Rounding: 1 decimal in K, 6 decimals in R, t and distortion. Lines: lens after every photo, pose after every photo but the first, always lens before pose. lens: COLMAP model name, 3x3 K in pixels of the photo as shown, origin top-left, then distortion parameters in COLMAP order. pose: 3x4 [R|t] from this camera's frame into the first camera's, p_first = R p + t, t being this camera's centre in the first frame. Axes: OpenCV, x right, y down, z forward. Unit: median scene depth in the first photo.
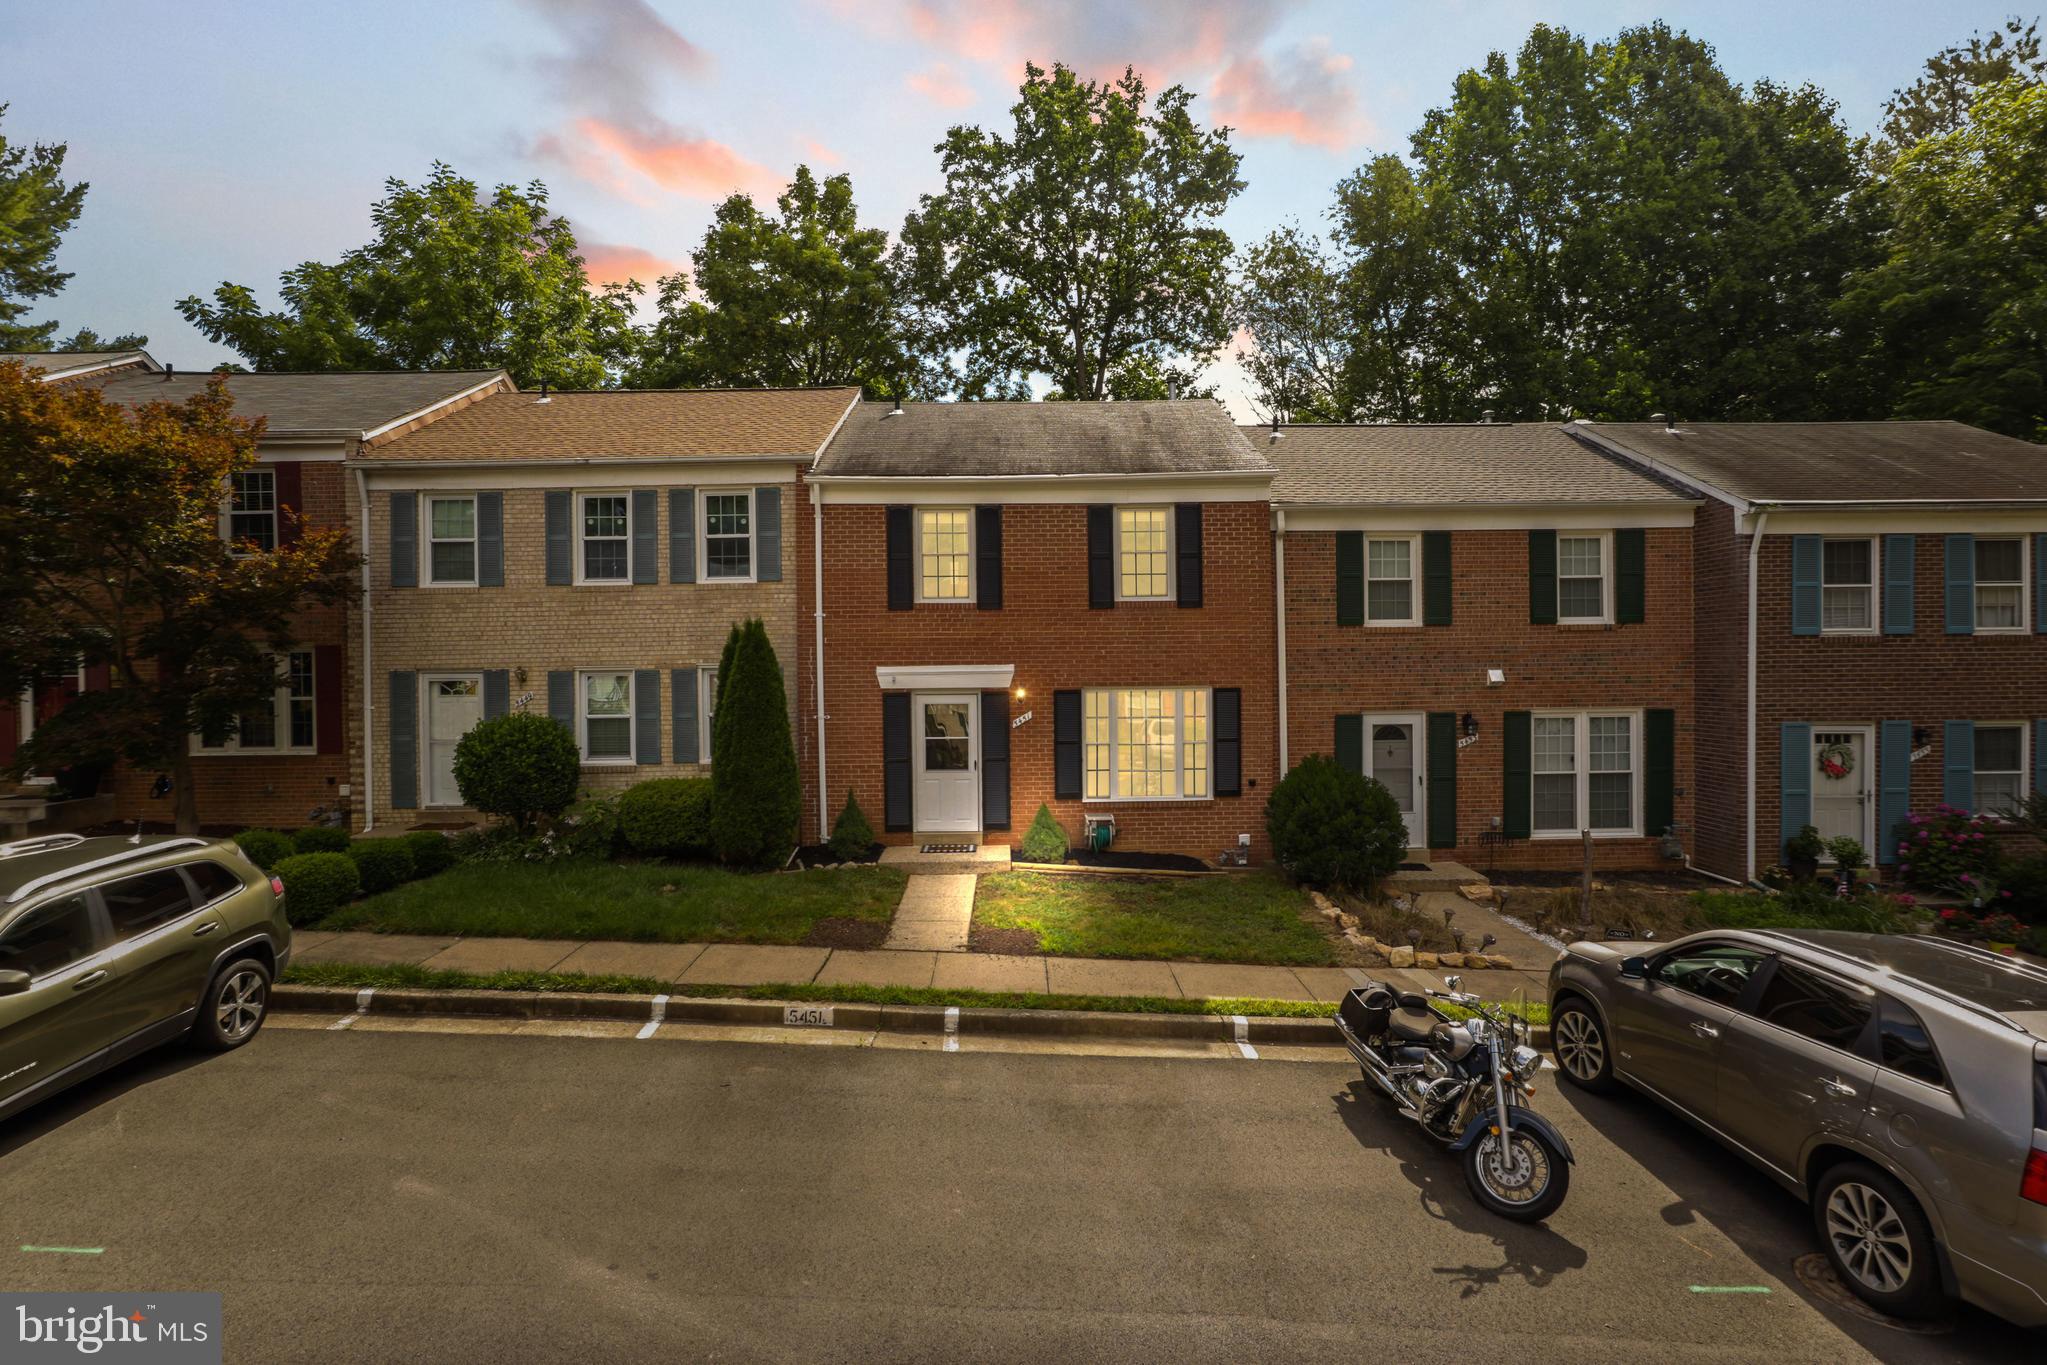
lens RADIAL K [[1028.3, 0, 1020.6], [0, 1028.3, 678.4], [0, 0, 1]] dist [-0.020031, 0.011921]
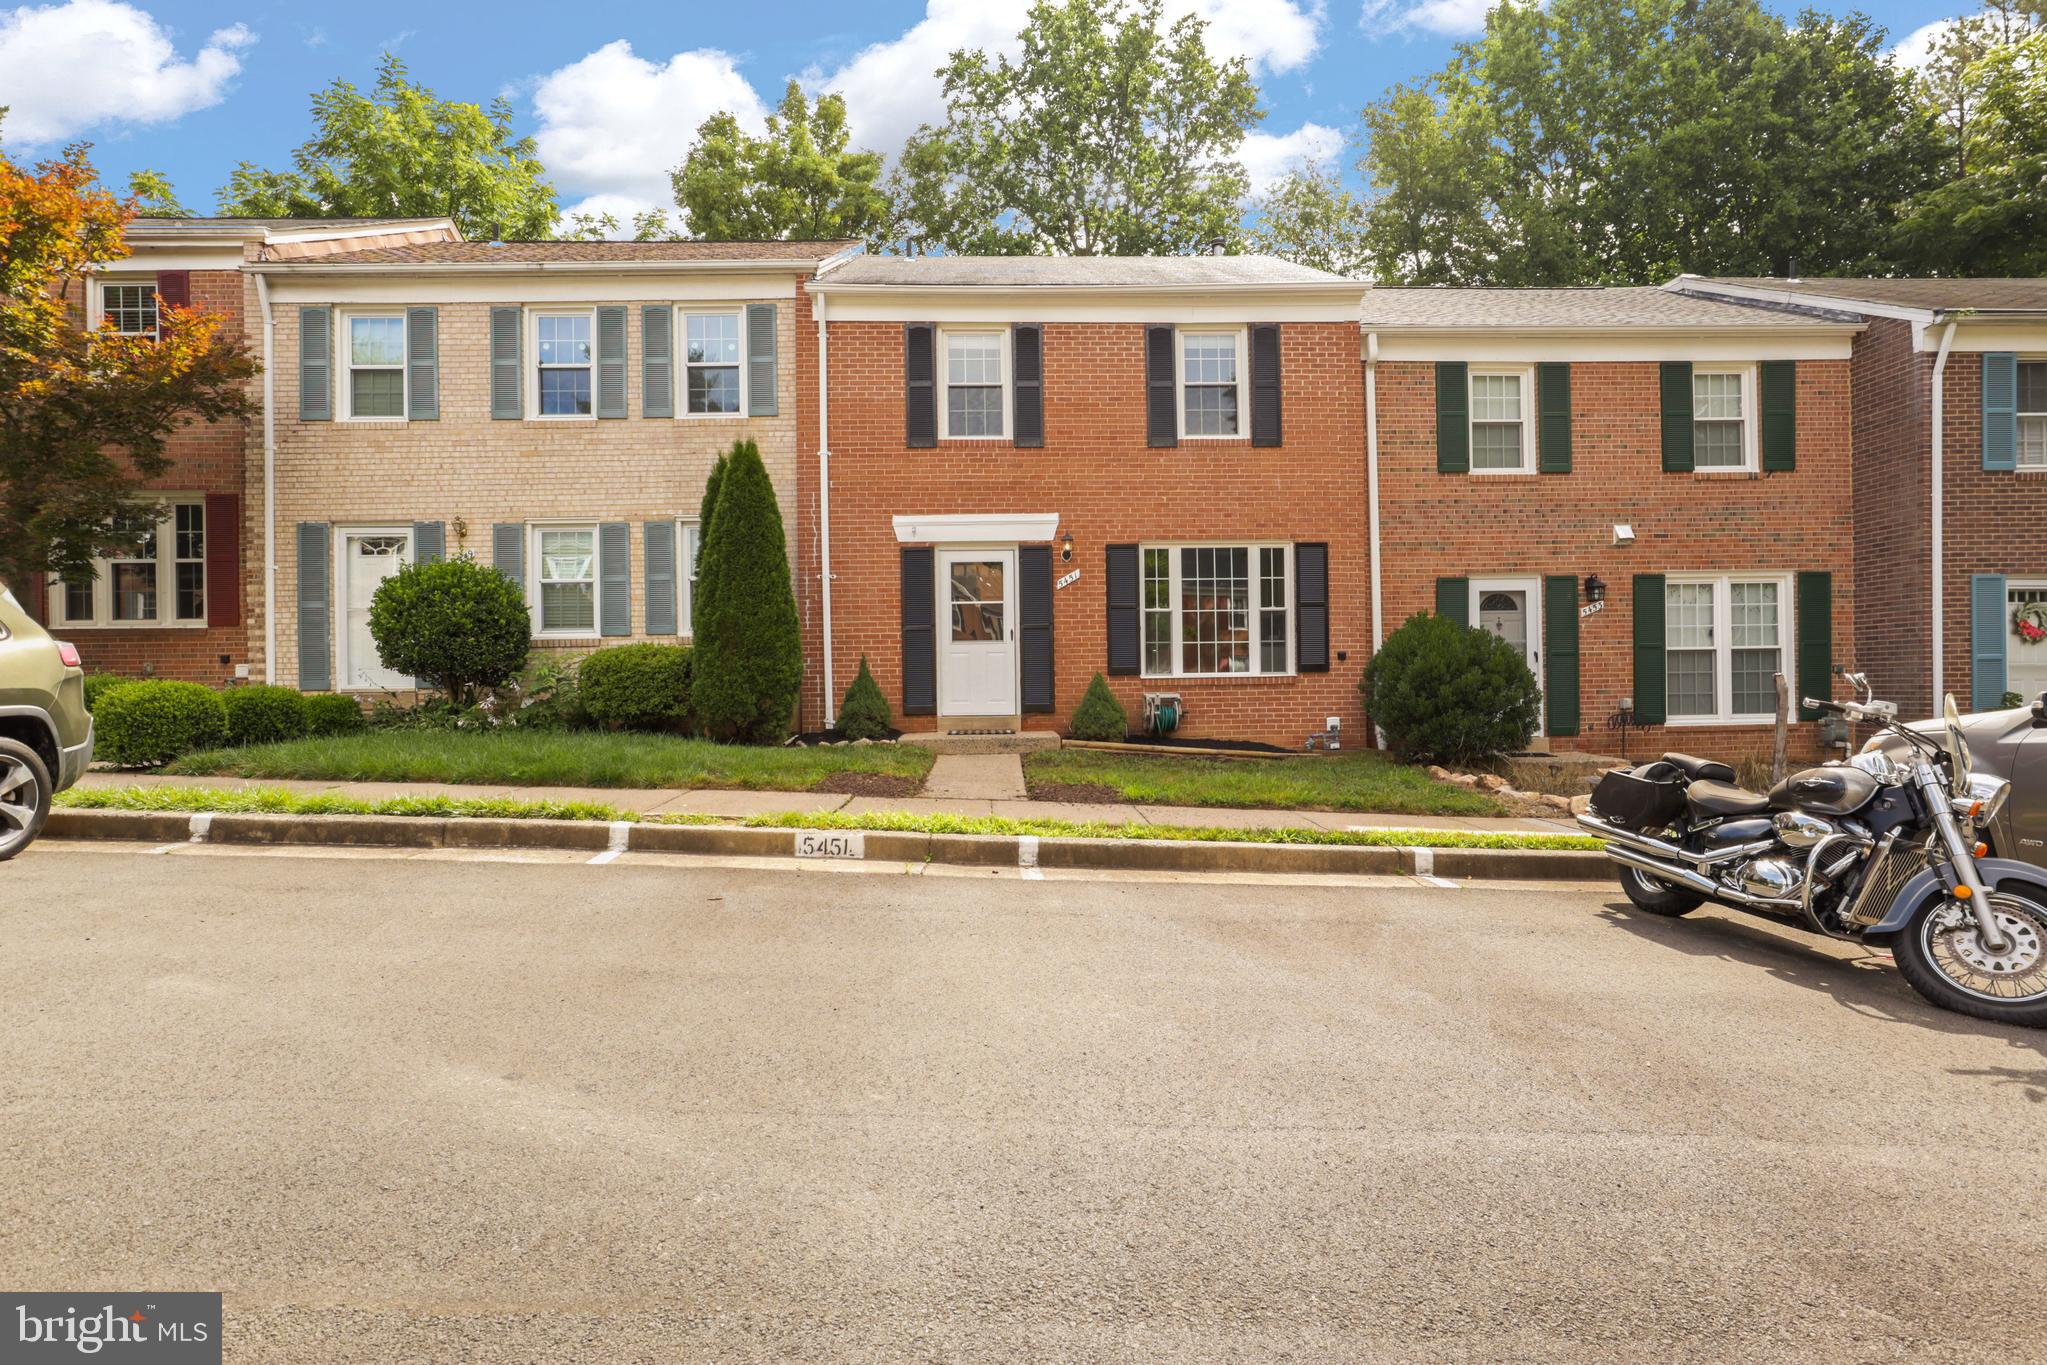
lens RADIAL K [[1028.3, 0, 1028.3], [0, 1028.3, 695.4], [0, 0, 1]] dist [-0.020031, 0.011921]
pose [[0.999649, -0.000442, 0.026499, -0.052843], [0.000686, 0.999958, -0.009194, 0.141340], [-0.026494, 0.009208, 0.999607, 0.168454]]
